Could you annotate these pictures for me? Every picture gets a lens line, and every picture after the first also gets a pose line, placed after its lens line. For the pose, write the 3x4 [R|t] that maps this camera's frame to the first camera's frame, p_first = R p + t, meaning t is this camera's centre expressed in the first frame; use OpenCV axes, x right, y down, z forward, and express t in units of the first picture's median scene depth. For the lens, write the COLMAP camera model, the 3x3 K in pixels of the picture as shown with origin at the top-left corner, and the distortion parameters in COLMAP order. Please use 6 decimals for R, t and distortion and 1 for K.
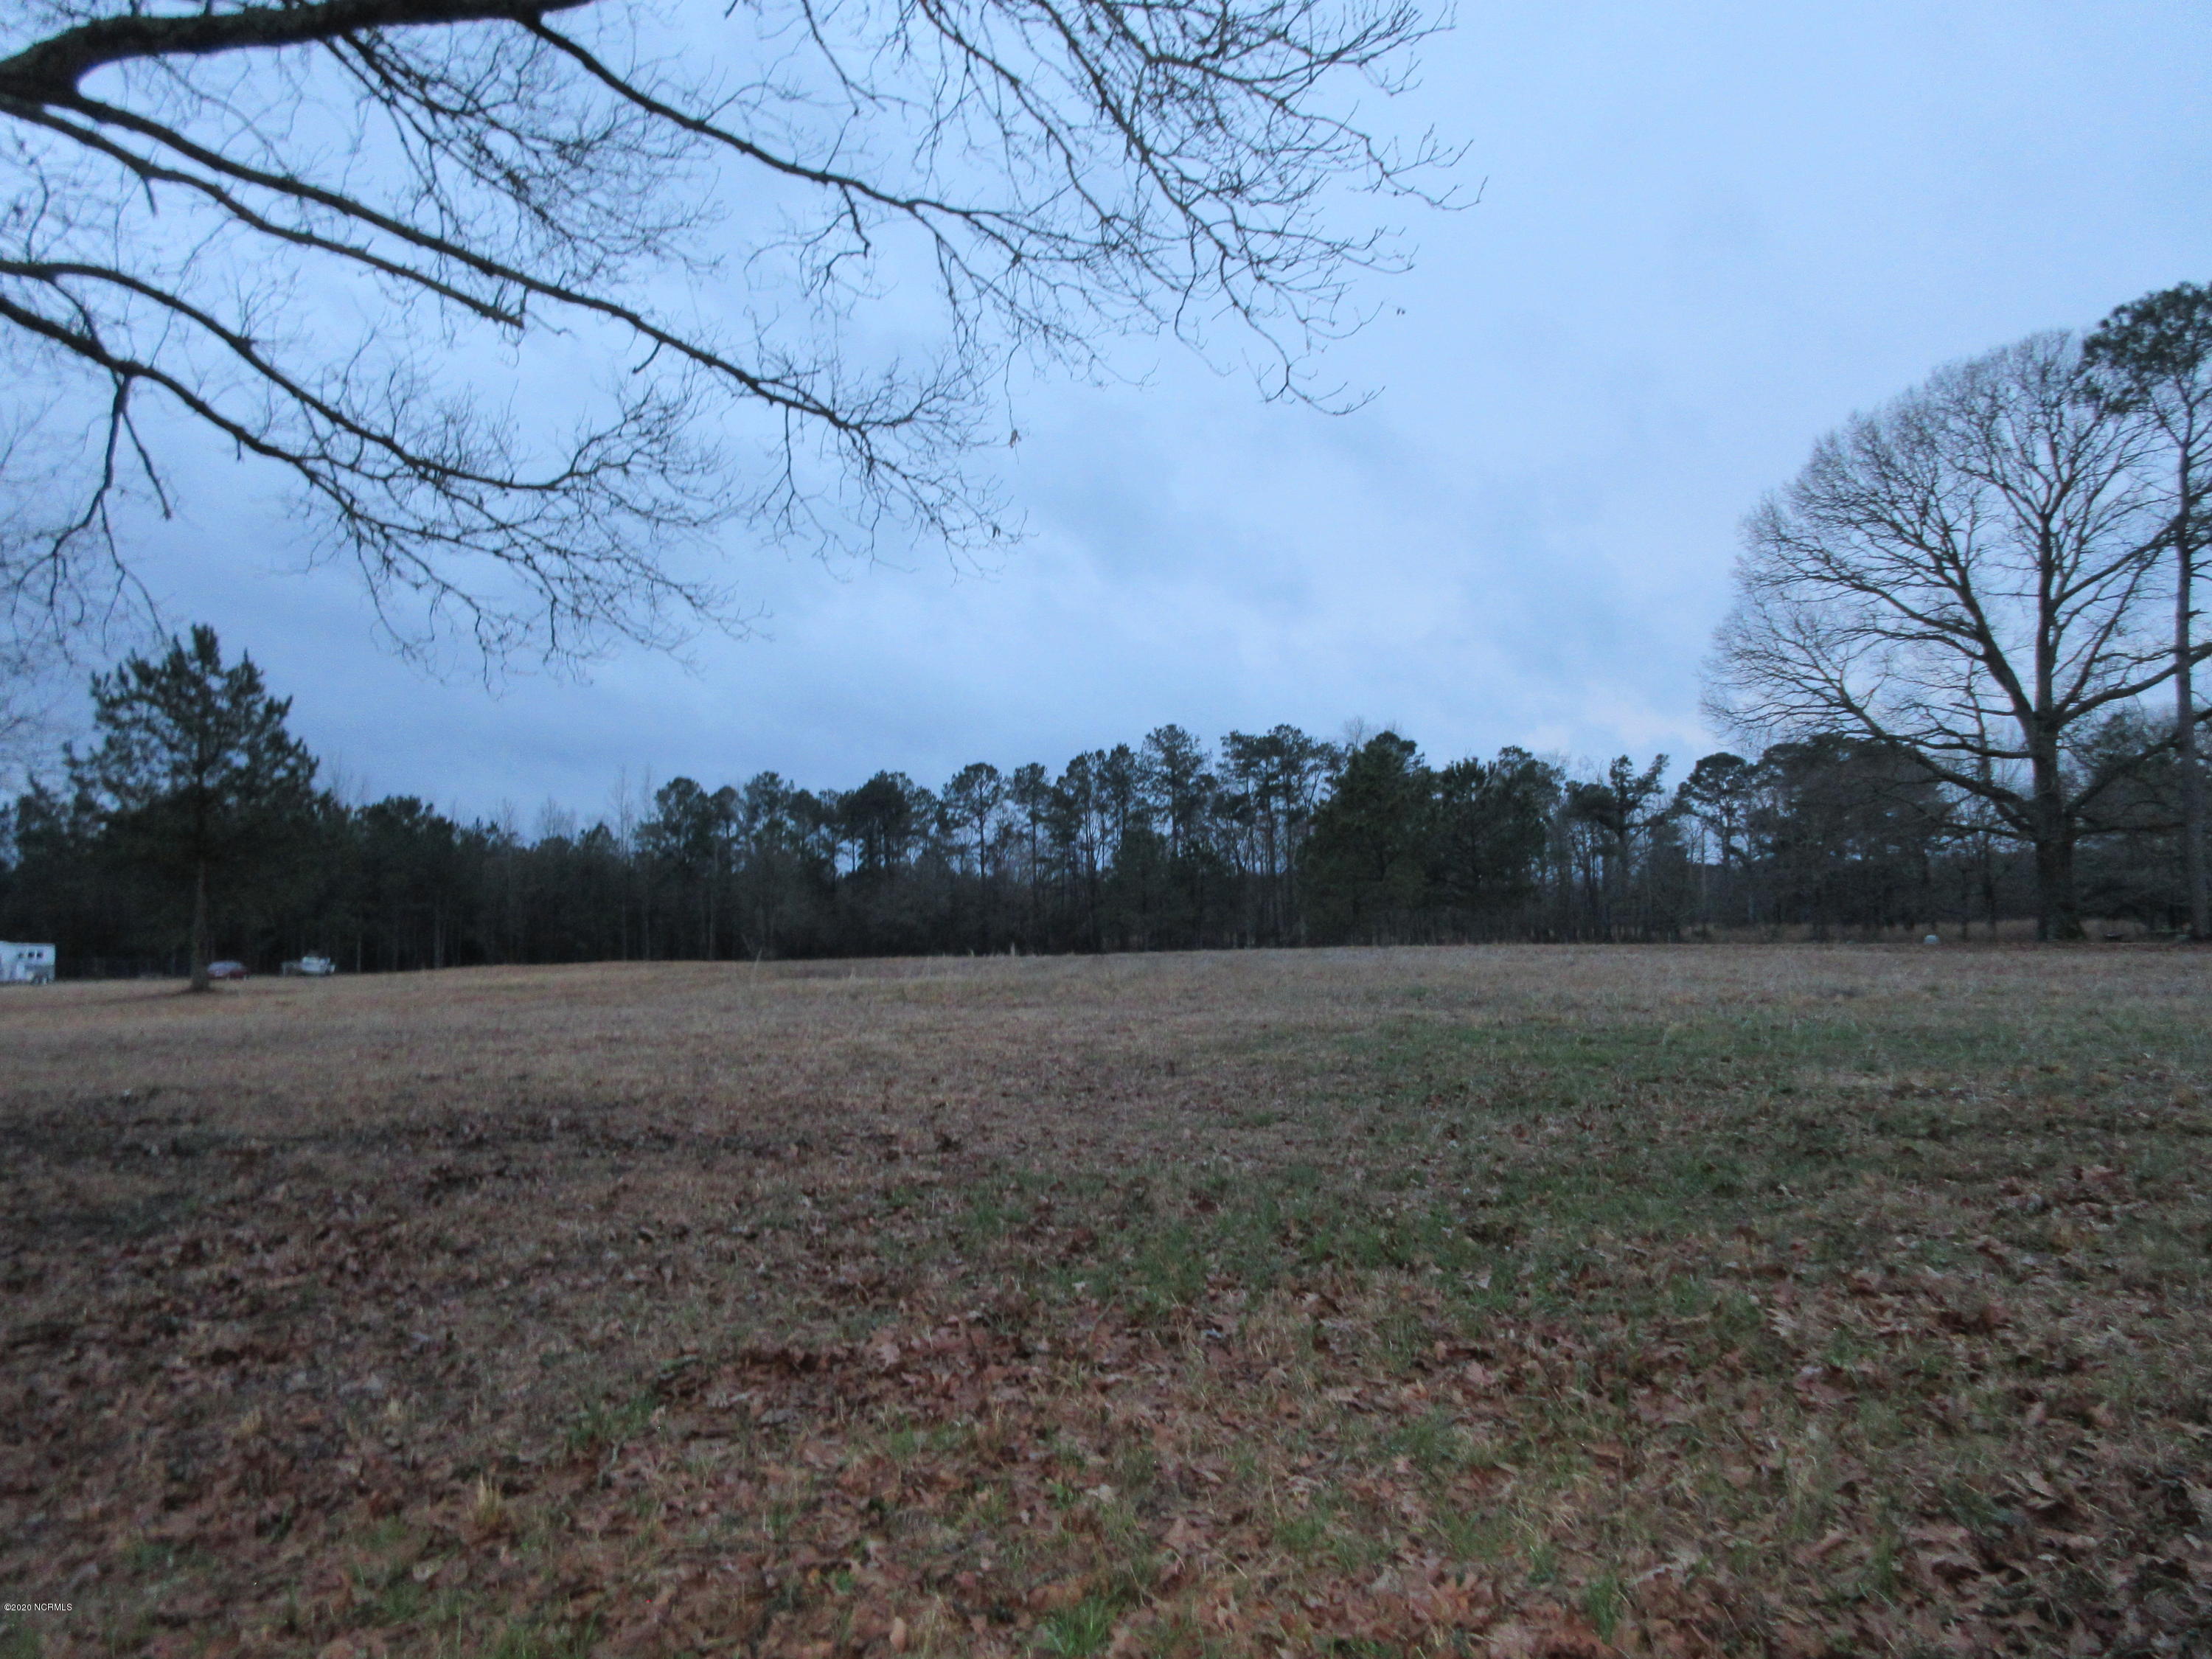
lens RADIAL K [[1613.4, 0, 1106.9], [0, 1613.4, 830.8], [0, 0, 1]] dist [-0.014189, 0.022604]
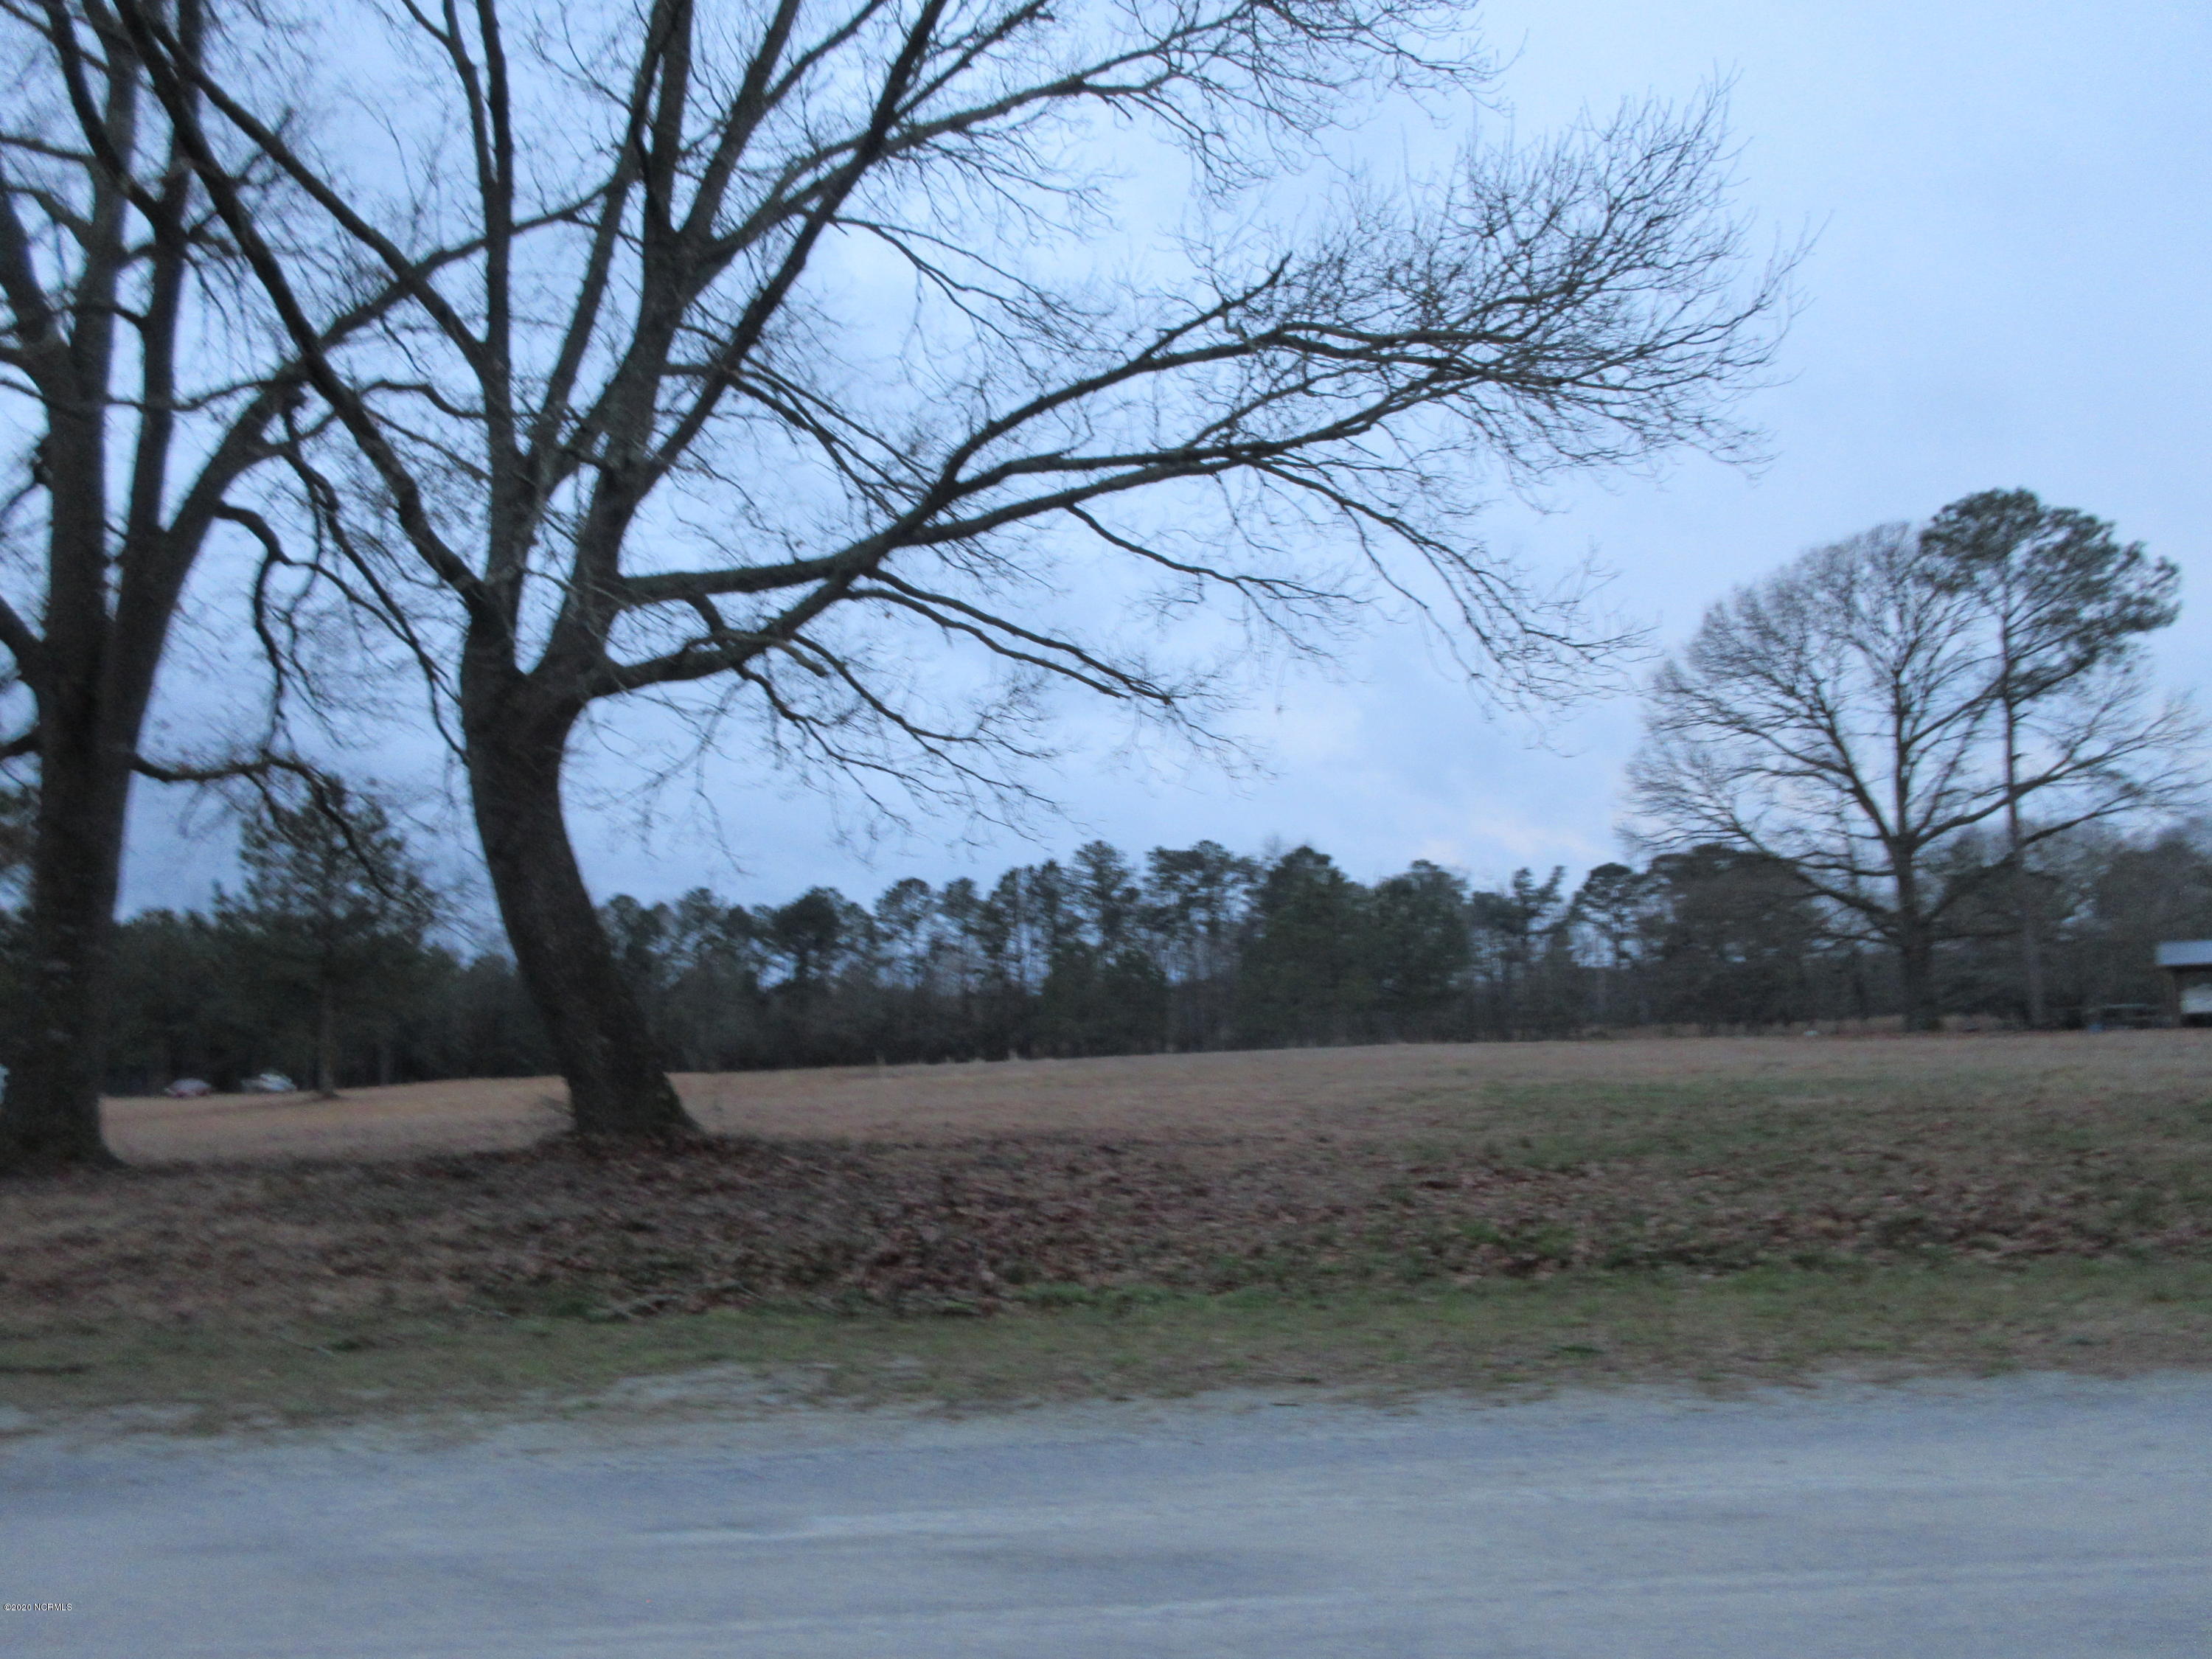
lens RADIAL K [[1613.4, 0, 1102.9], [0, 1613.4, 834.3], [0, 0, 1]] dist [-0.014189, 0.022604]
pose [[0.997804, -0.005954, 0.065970, -0.030633], [0.010263, 0.997821, -0.065181, -0.001711], [-0.065438, 0.065715, 0.995690, -0.052233]]
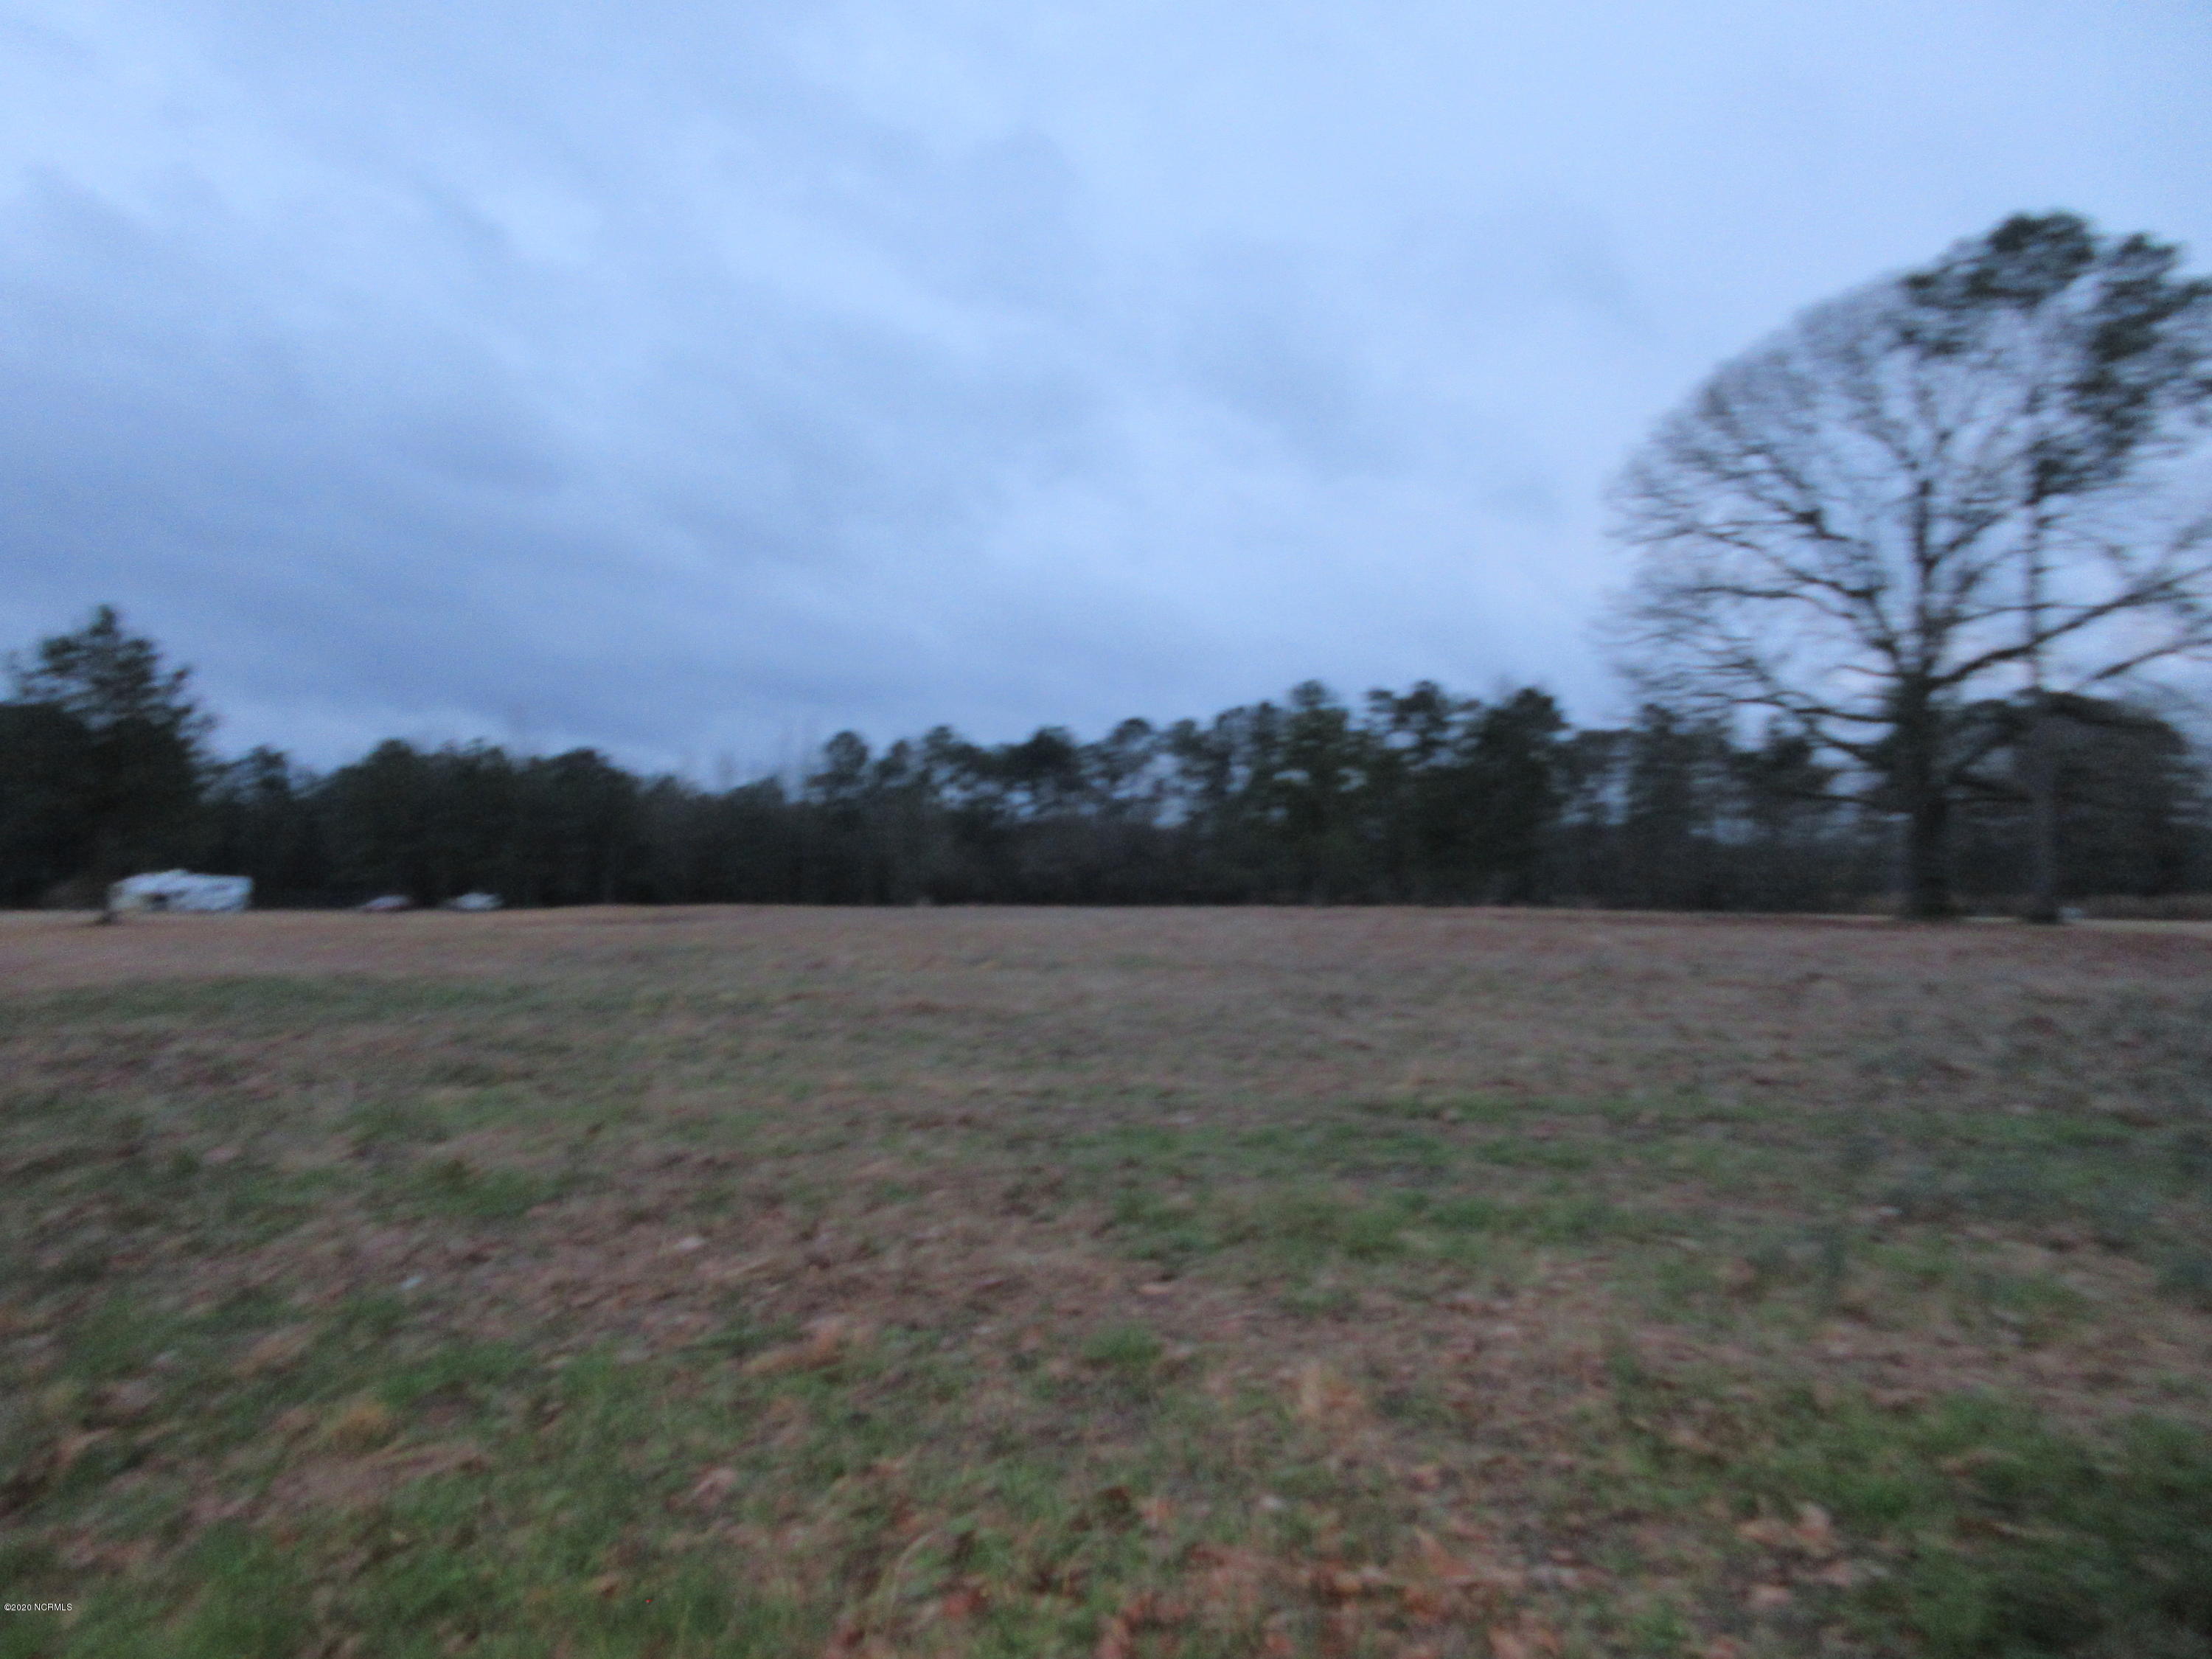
lens RADIAL K [[1613.4, 0, 1109.7], [0, 1613.4, 830.3], [0, 0, 1]] dist [-0.014189, 0.022604]
pose [[0.983750, 0.014060, -0.178994, 0.111310], [-0.008659, 0.999484, 0.030917, -0.002969], [0.179336, -0.028864, 0.983364, -0.004661]]
